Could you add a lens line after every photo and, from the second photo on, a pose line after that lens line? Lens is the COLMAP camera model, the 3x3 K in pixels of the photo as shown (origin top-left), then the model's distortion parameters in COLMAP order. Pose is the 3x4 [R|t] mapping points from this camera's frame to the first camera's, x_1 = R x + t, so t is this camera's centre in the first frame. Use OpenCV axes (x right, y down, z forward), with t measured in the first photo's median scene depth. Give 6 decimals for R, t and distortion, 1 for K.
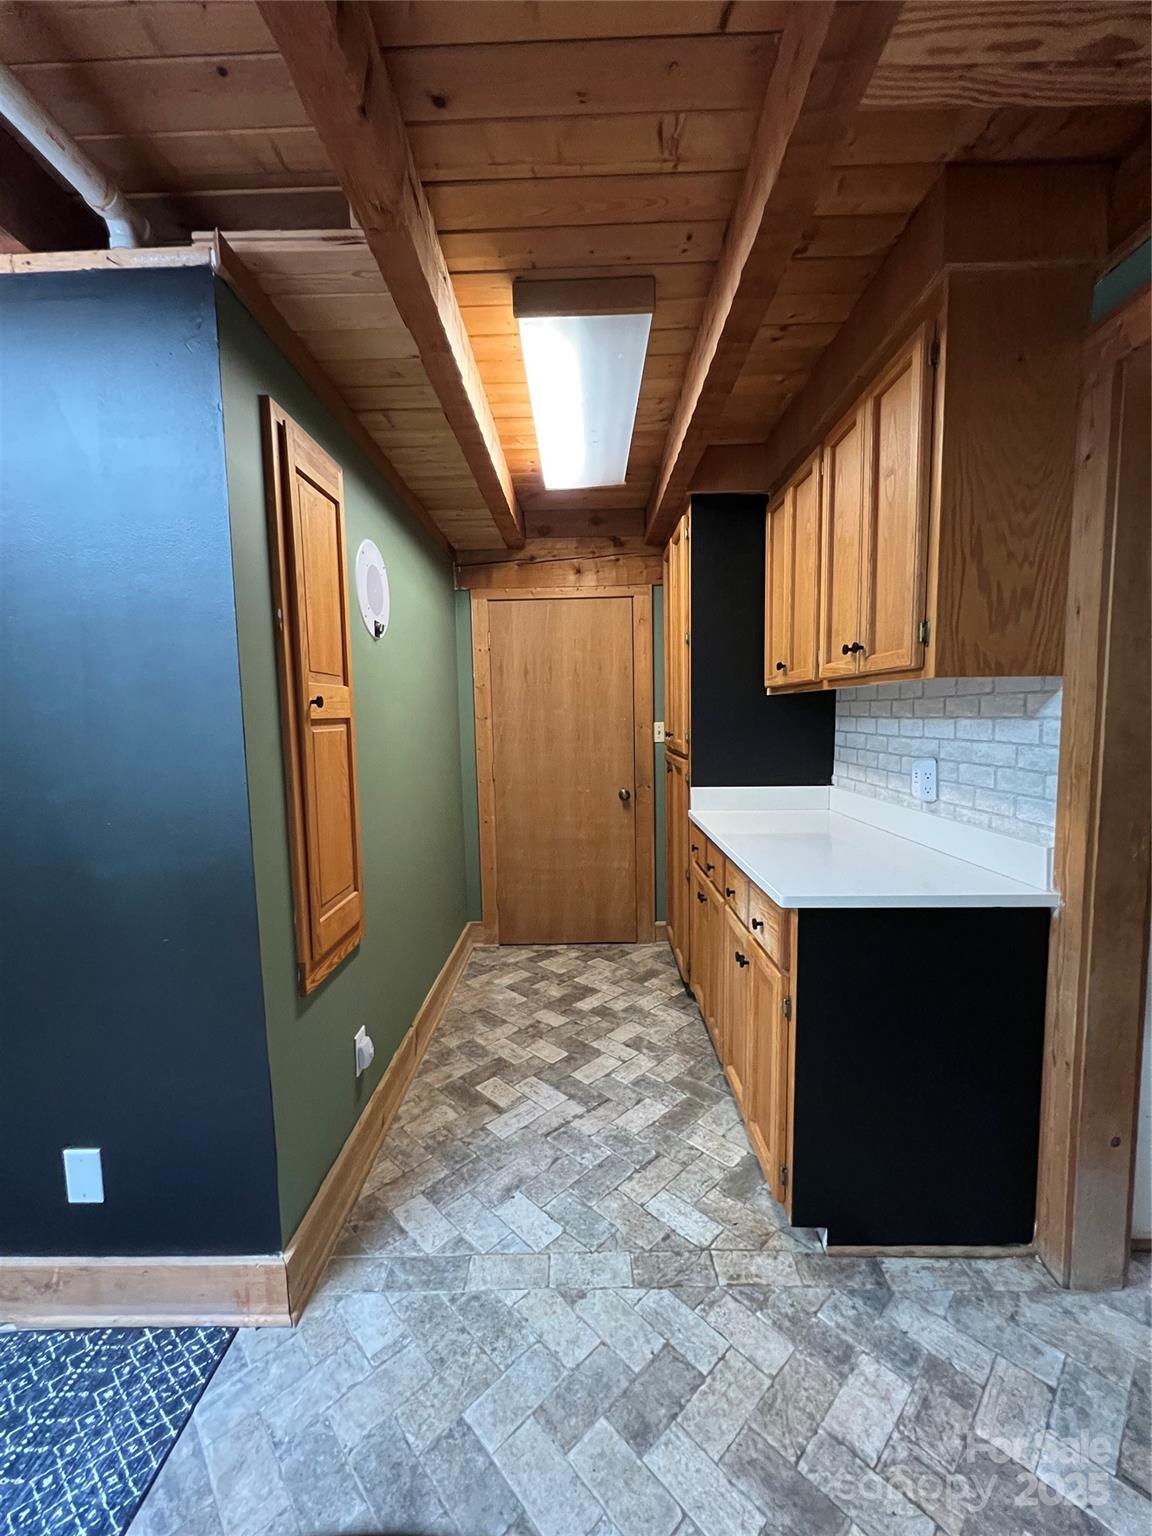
lens RADIAL K [[613.5, 0, 573.3], [0, 613.5, 767.3], [0, 0, 1]] dist [-0.000130, -0.000064]
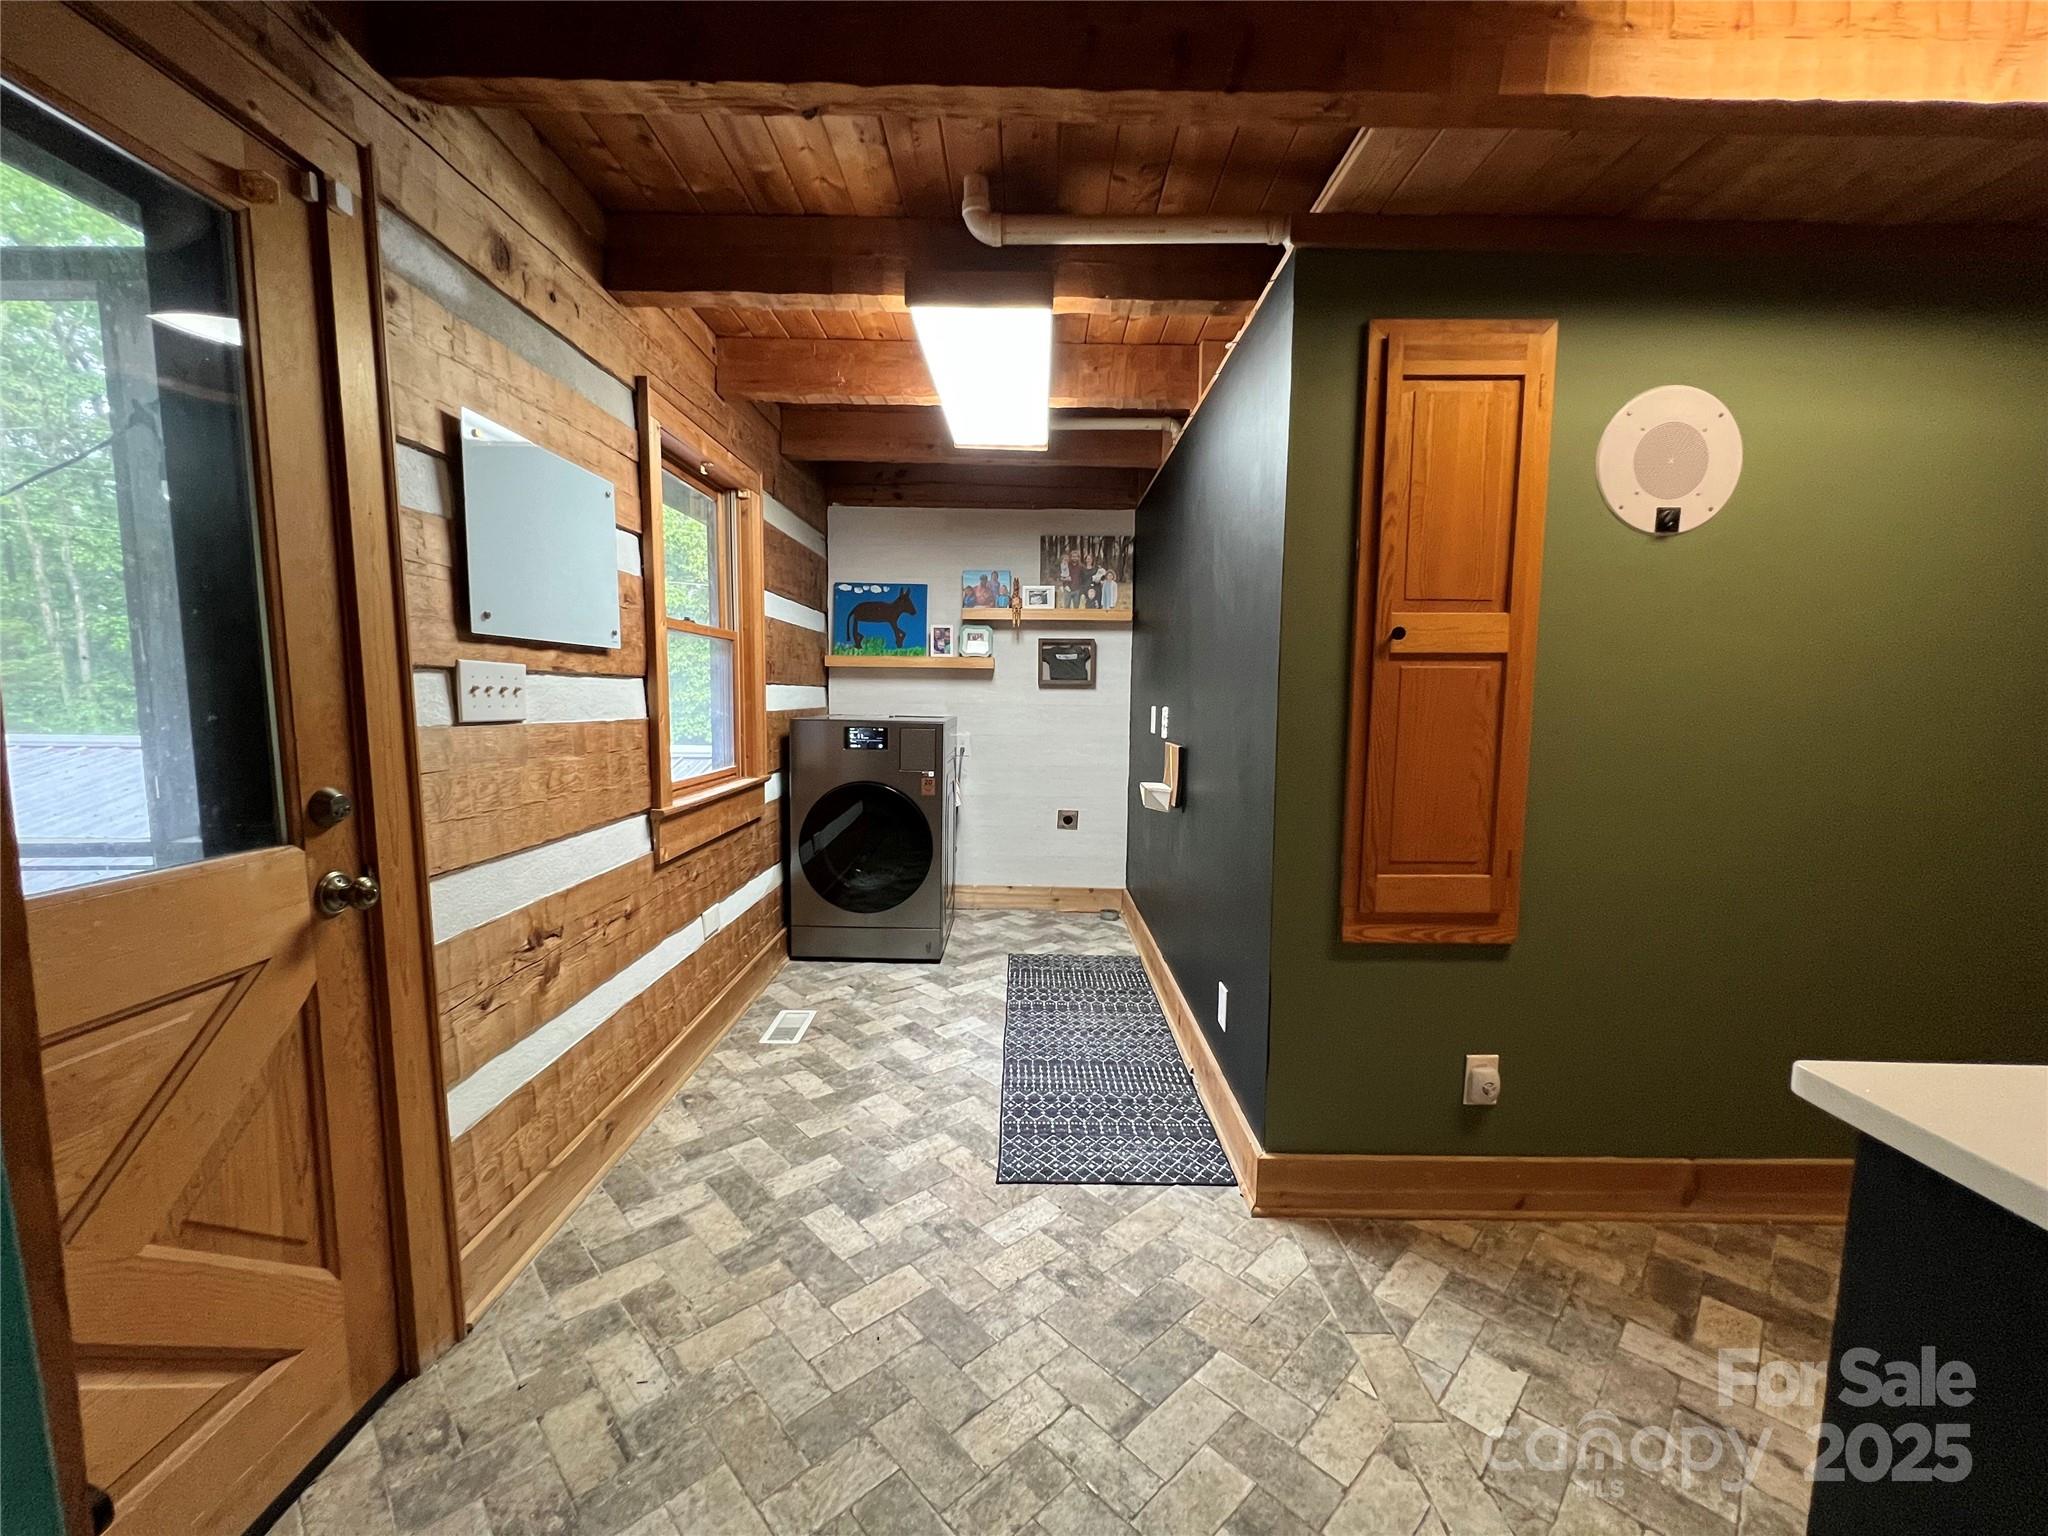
lens RADIAL K [[818.0, 0, 1021.9], [0, 818.0, 773.4], [0, 0, 1]] dist [-0.000130, -0.000064]
pose [[0.010454, 0.119455, -0.992785, 0.858623], [-0.088703, 0.989036, 0.118069, 0.003091], [0.996003, 0.086828, 0.020936, 0.481963]]
